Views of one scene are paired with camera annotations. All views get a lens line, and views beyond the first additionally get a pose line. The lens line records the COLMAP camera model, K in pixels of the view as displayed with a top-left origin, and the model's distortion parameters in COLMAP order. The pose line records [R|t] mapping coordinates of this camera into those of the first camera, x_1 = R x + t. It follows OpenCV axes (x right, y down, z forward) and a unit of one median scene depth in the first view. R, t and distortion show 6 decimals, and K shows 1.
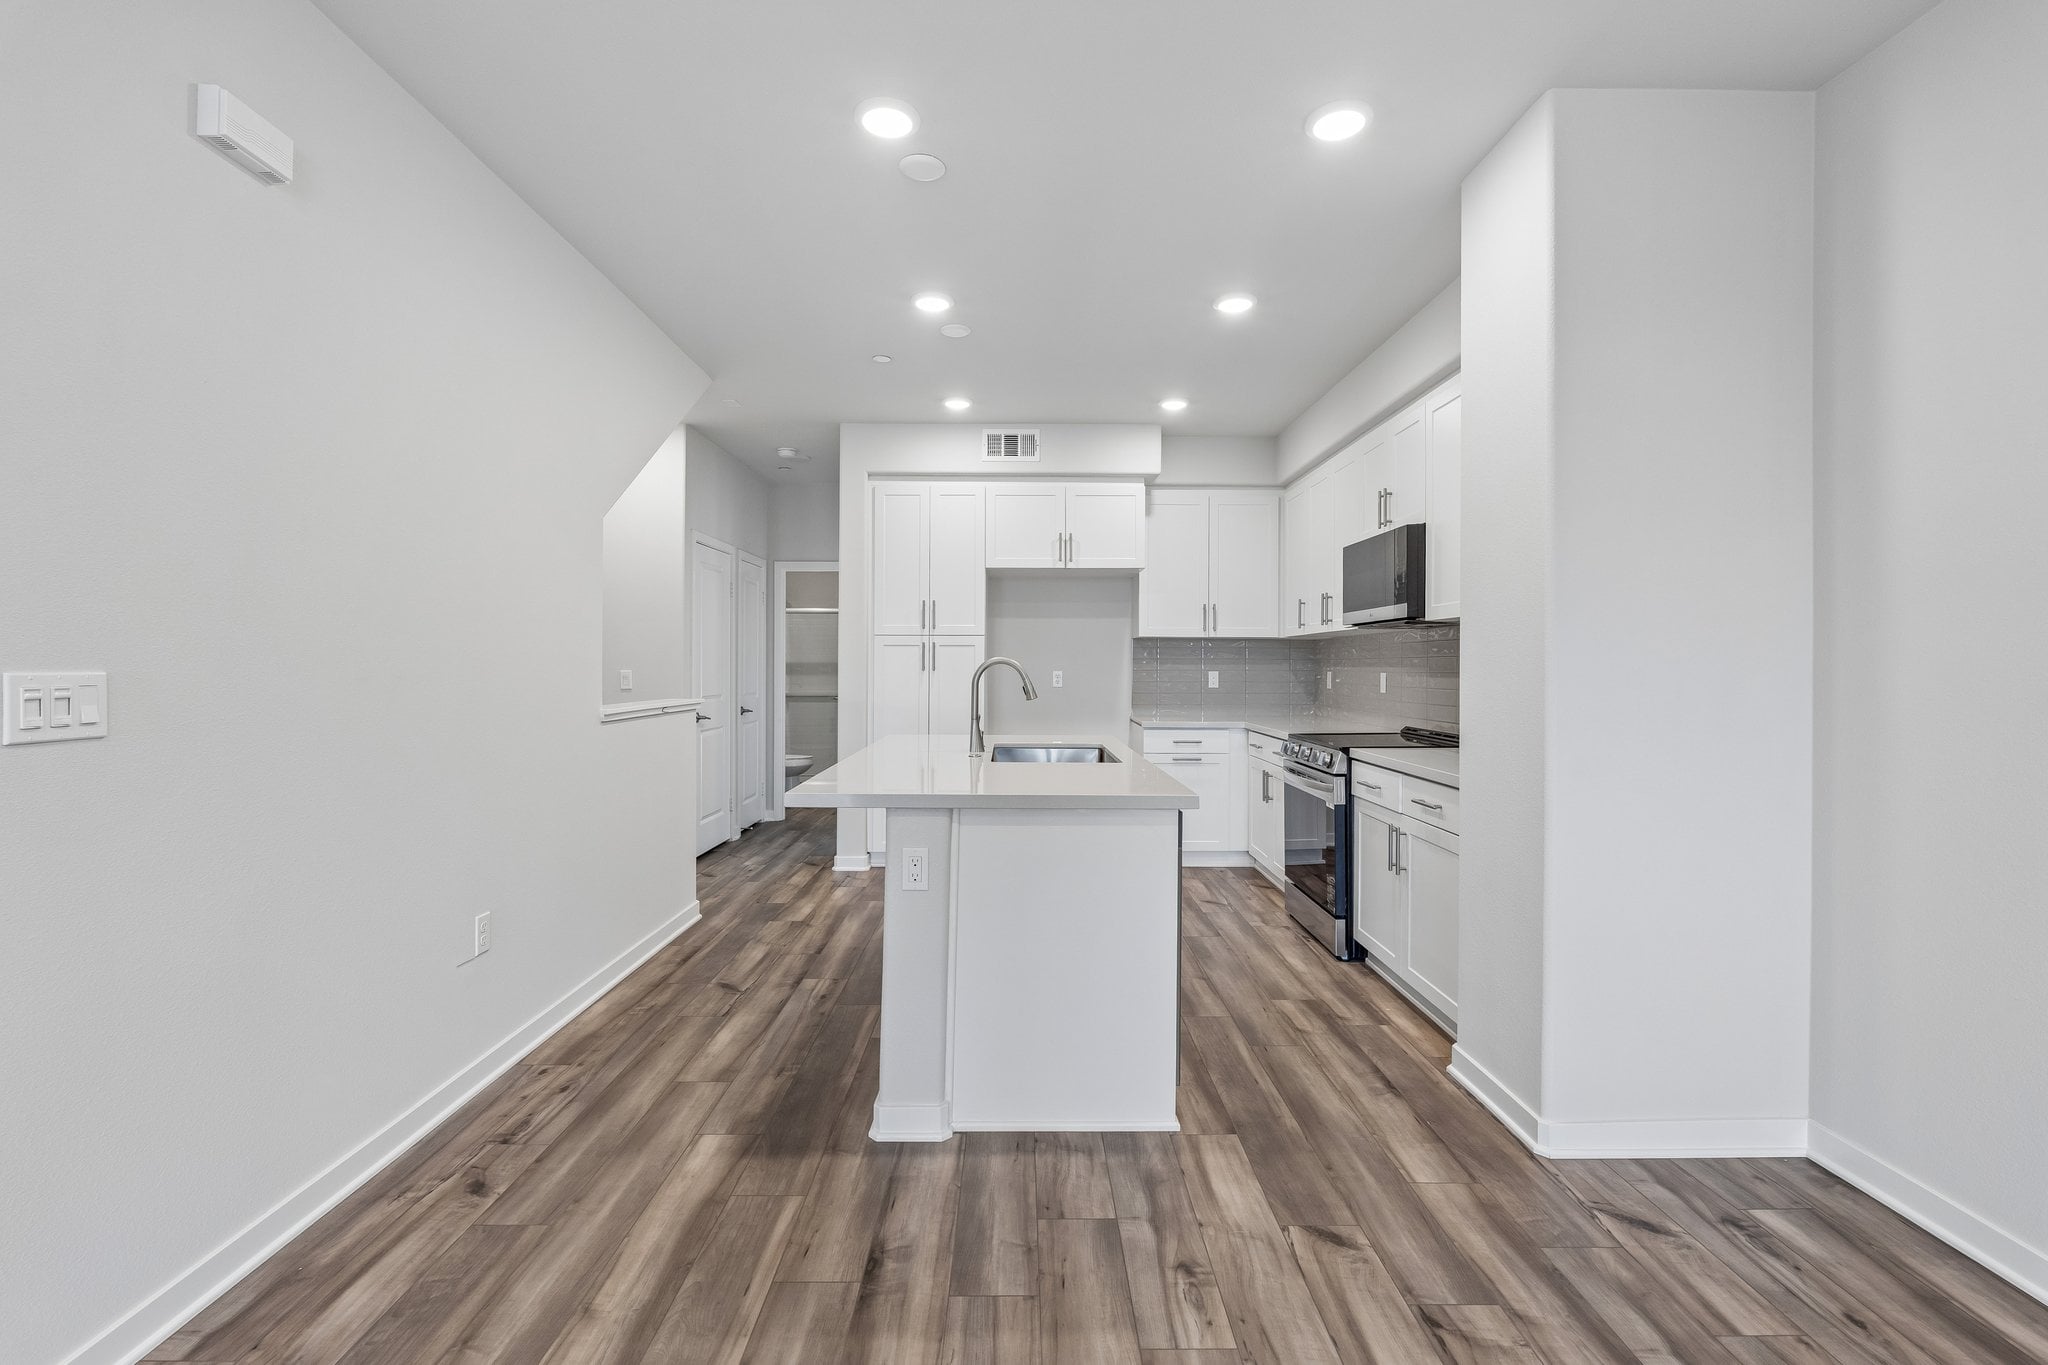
lens RADIAL K [[911.0, 0, 1022.4], [0, 911.0, 671.2], [0, 0, 1]] dist [-0.003142, -0.000295]
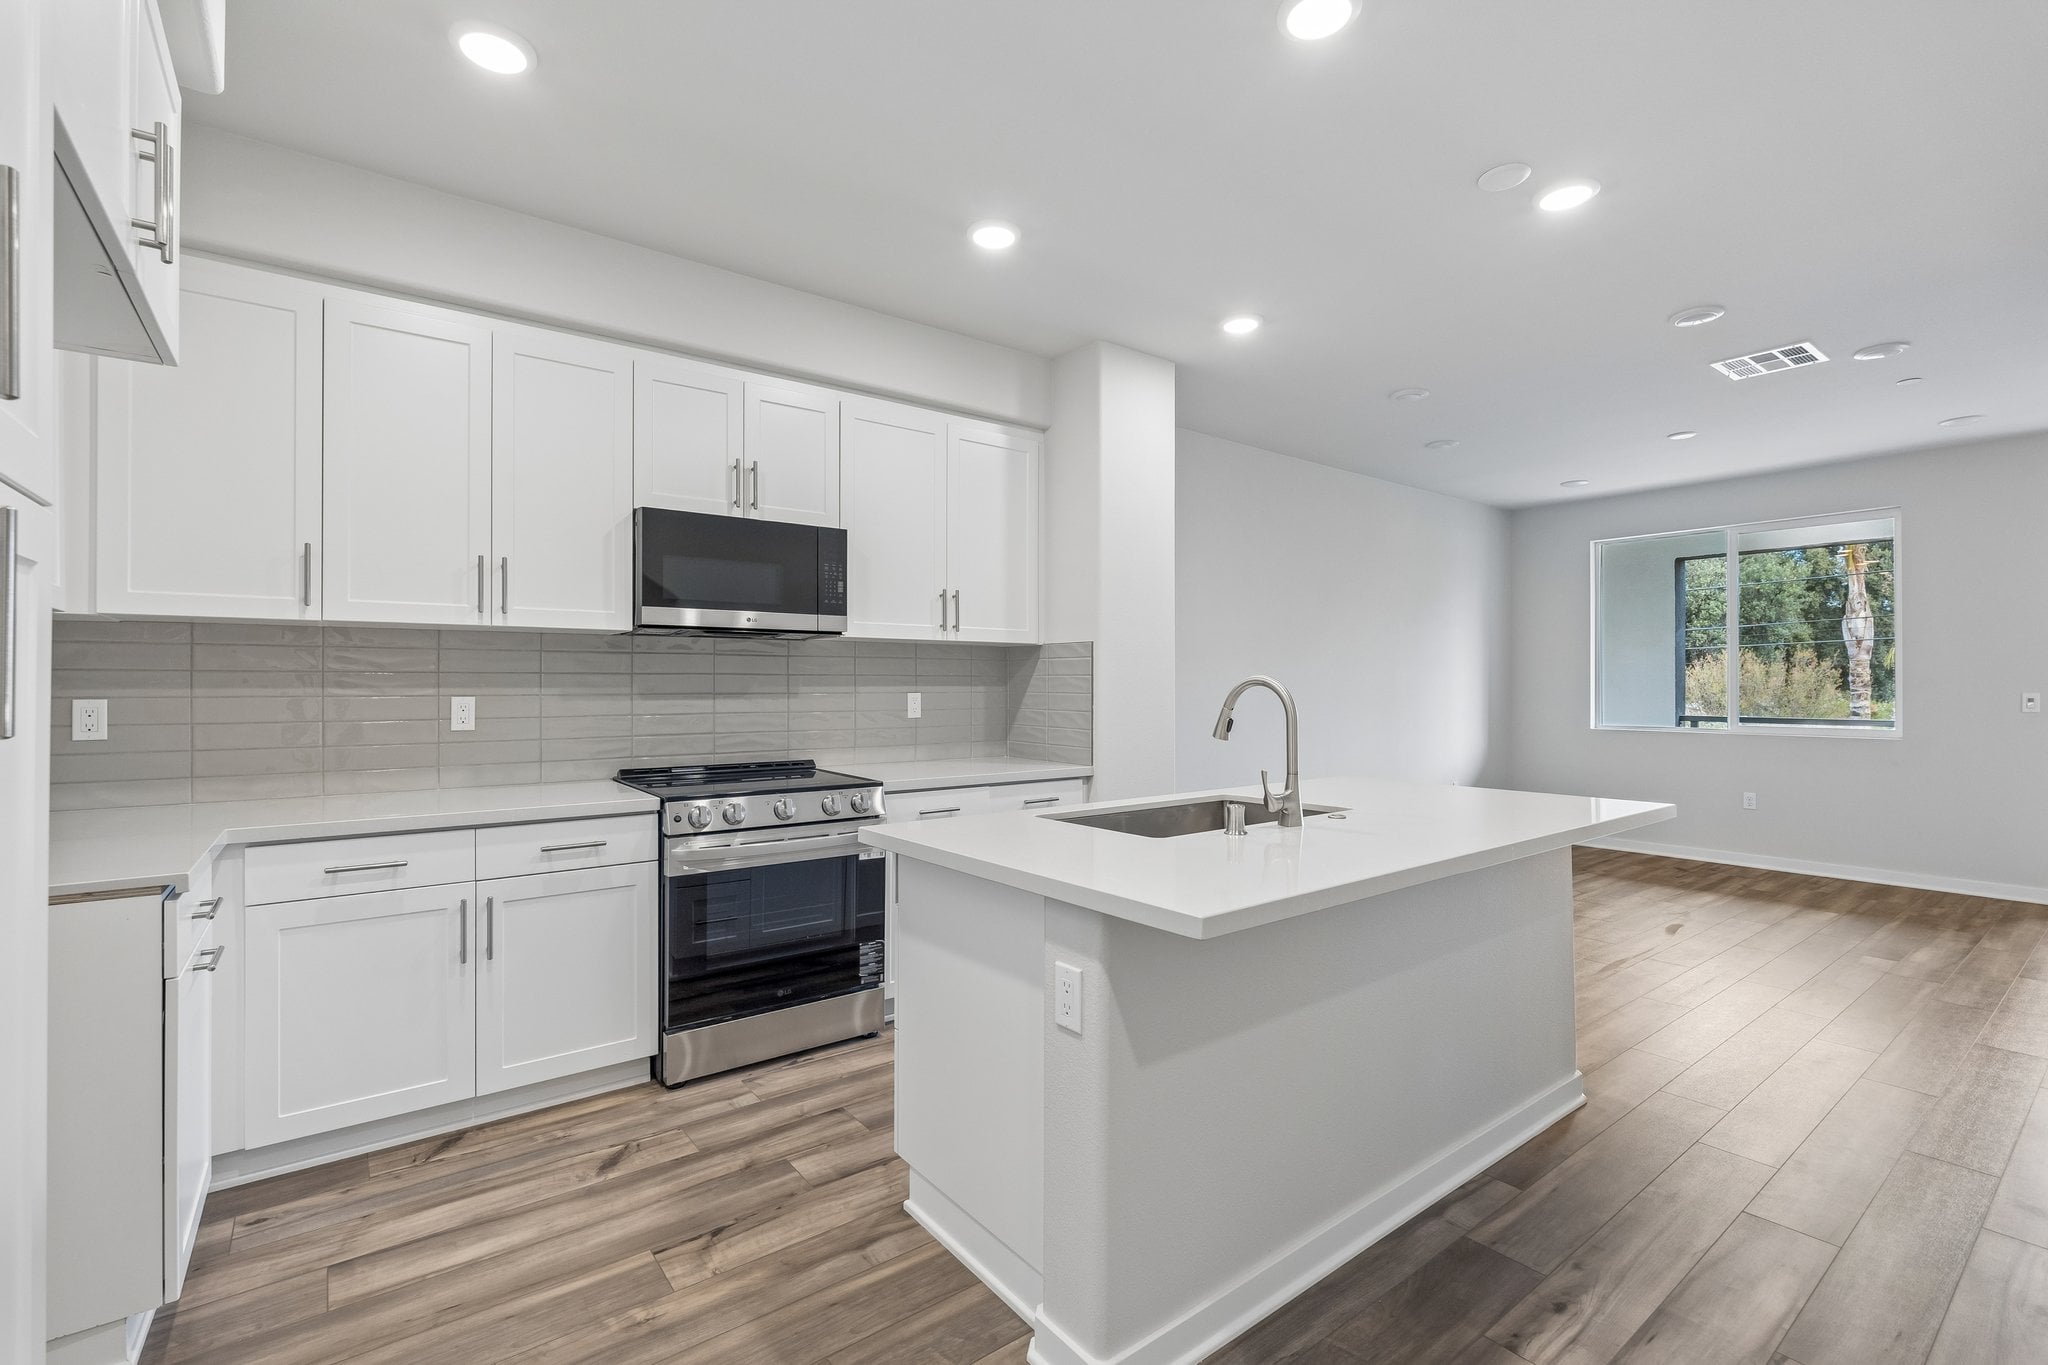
lens RADIAL K [[911.0, 0, 1015.0], [0, 911.0, 684.1], [0, 0, 1]] dist [-0.003142, -0.000295]
pose [[-0.599654, -0.003528, 0.800252, -0.391781], [0.005909, 0.999943, 0.008837, -0.013800], [-0.800238, 0.010027, -0.599599, 1.360220]]
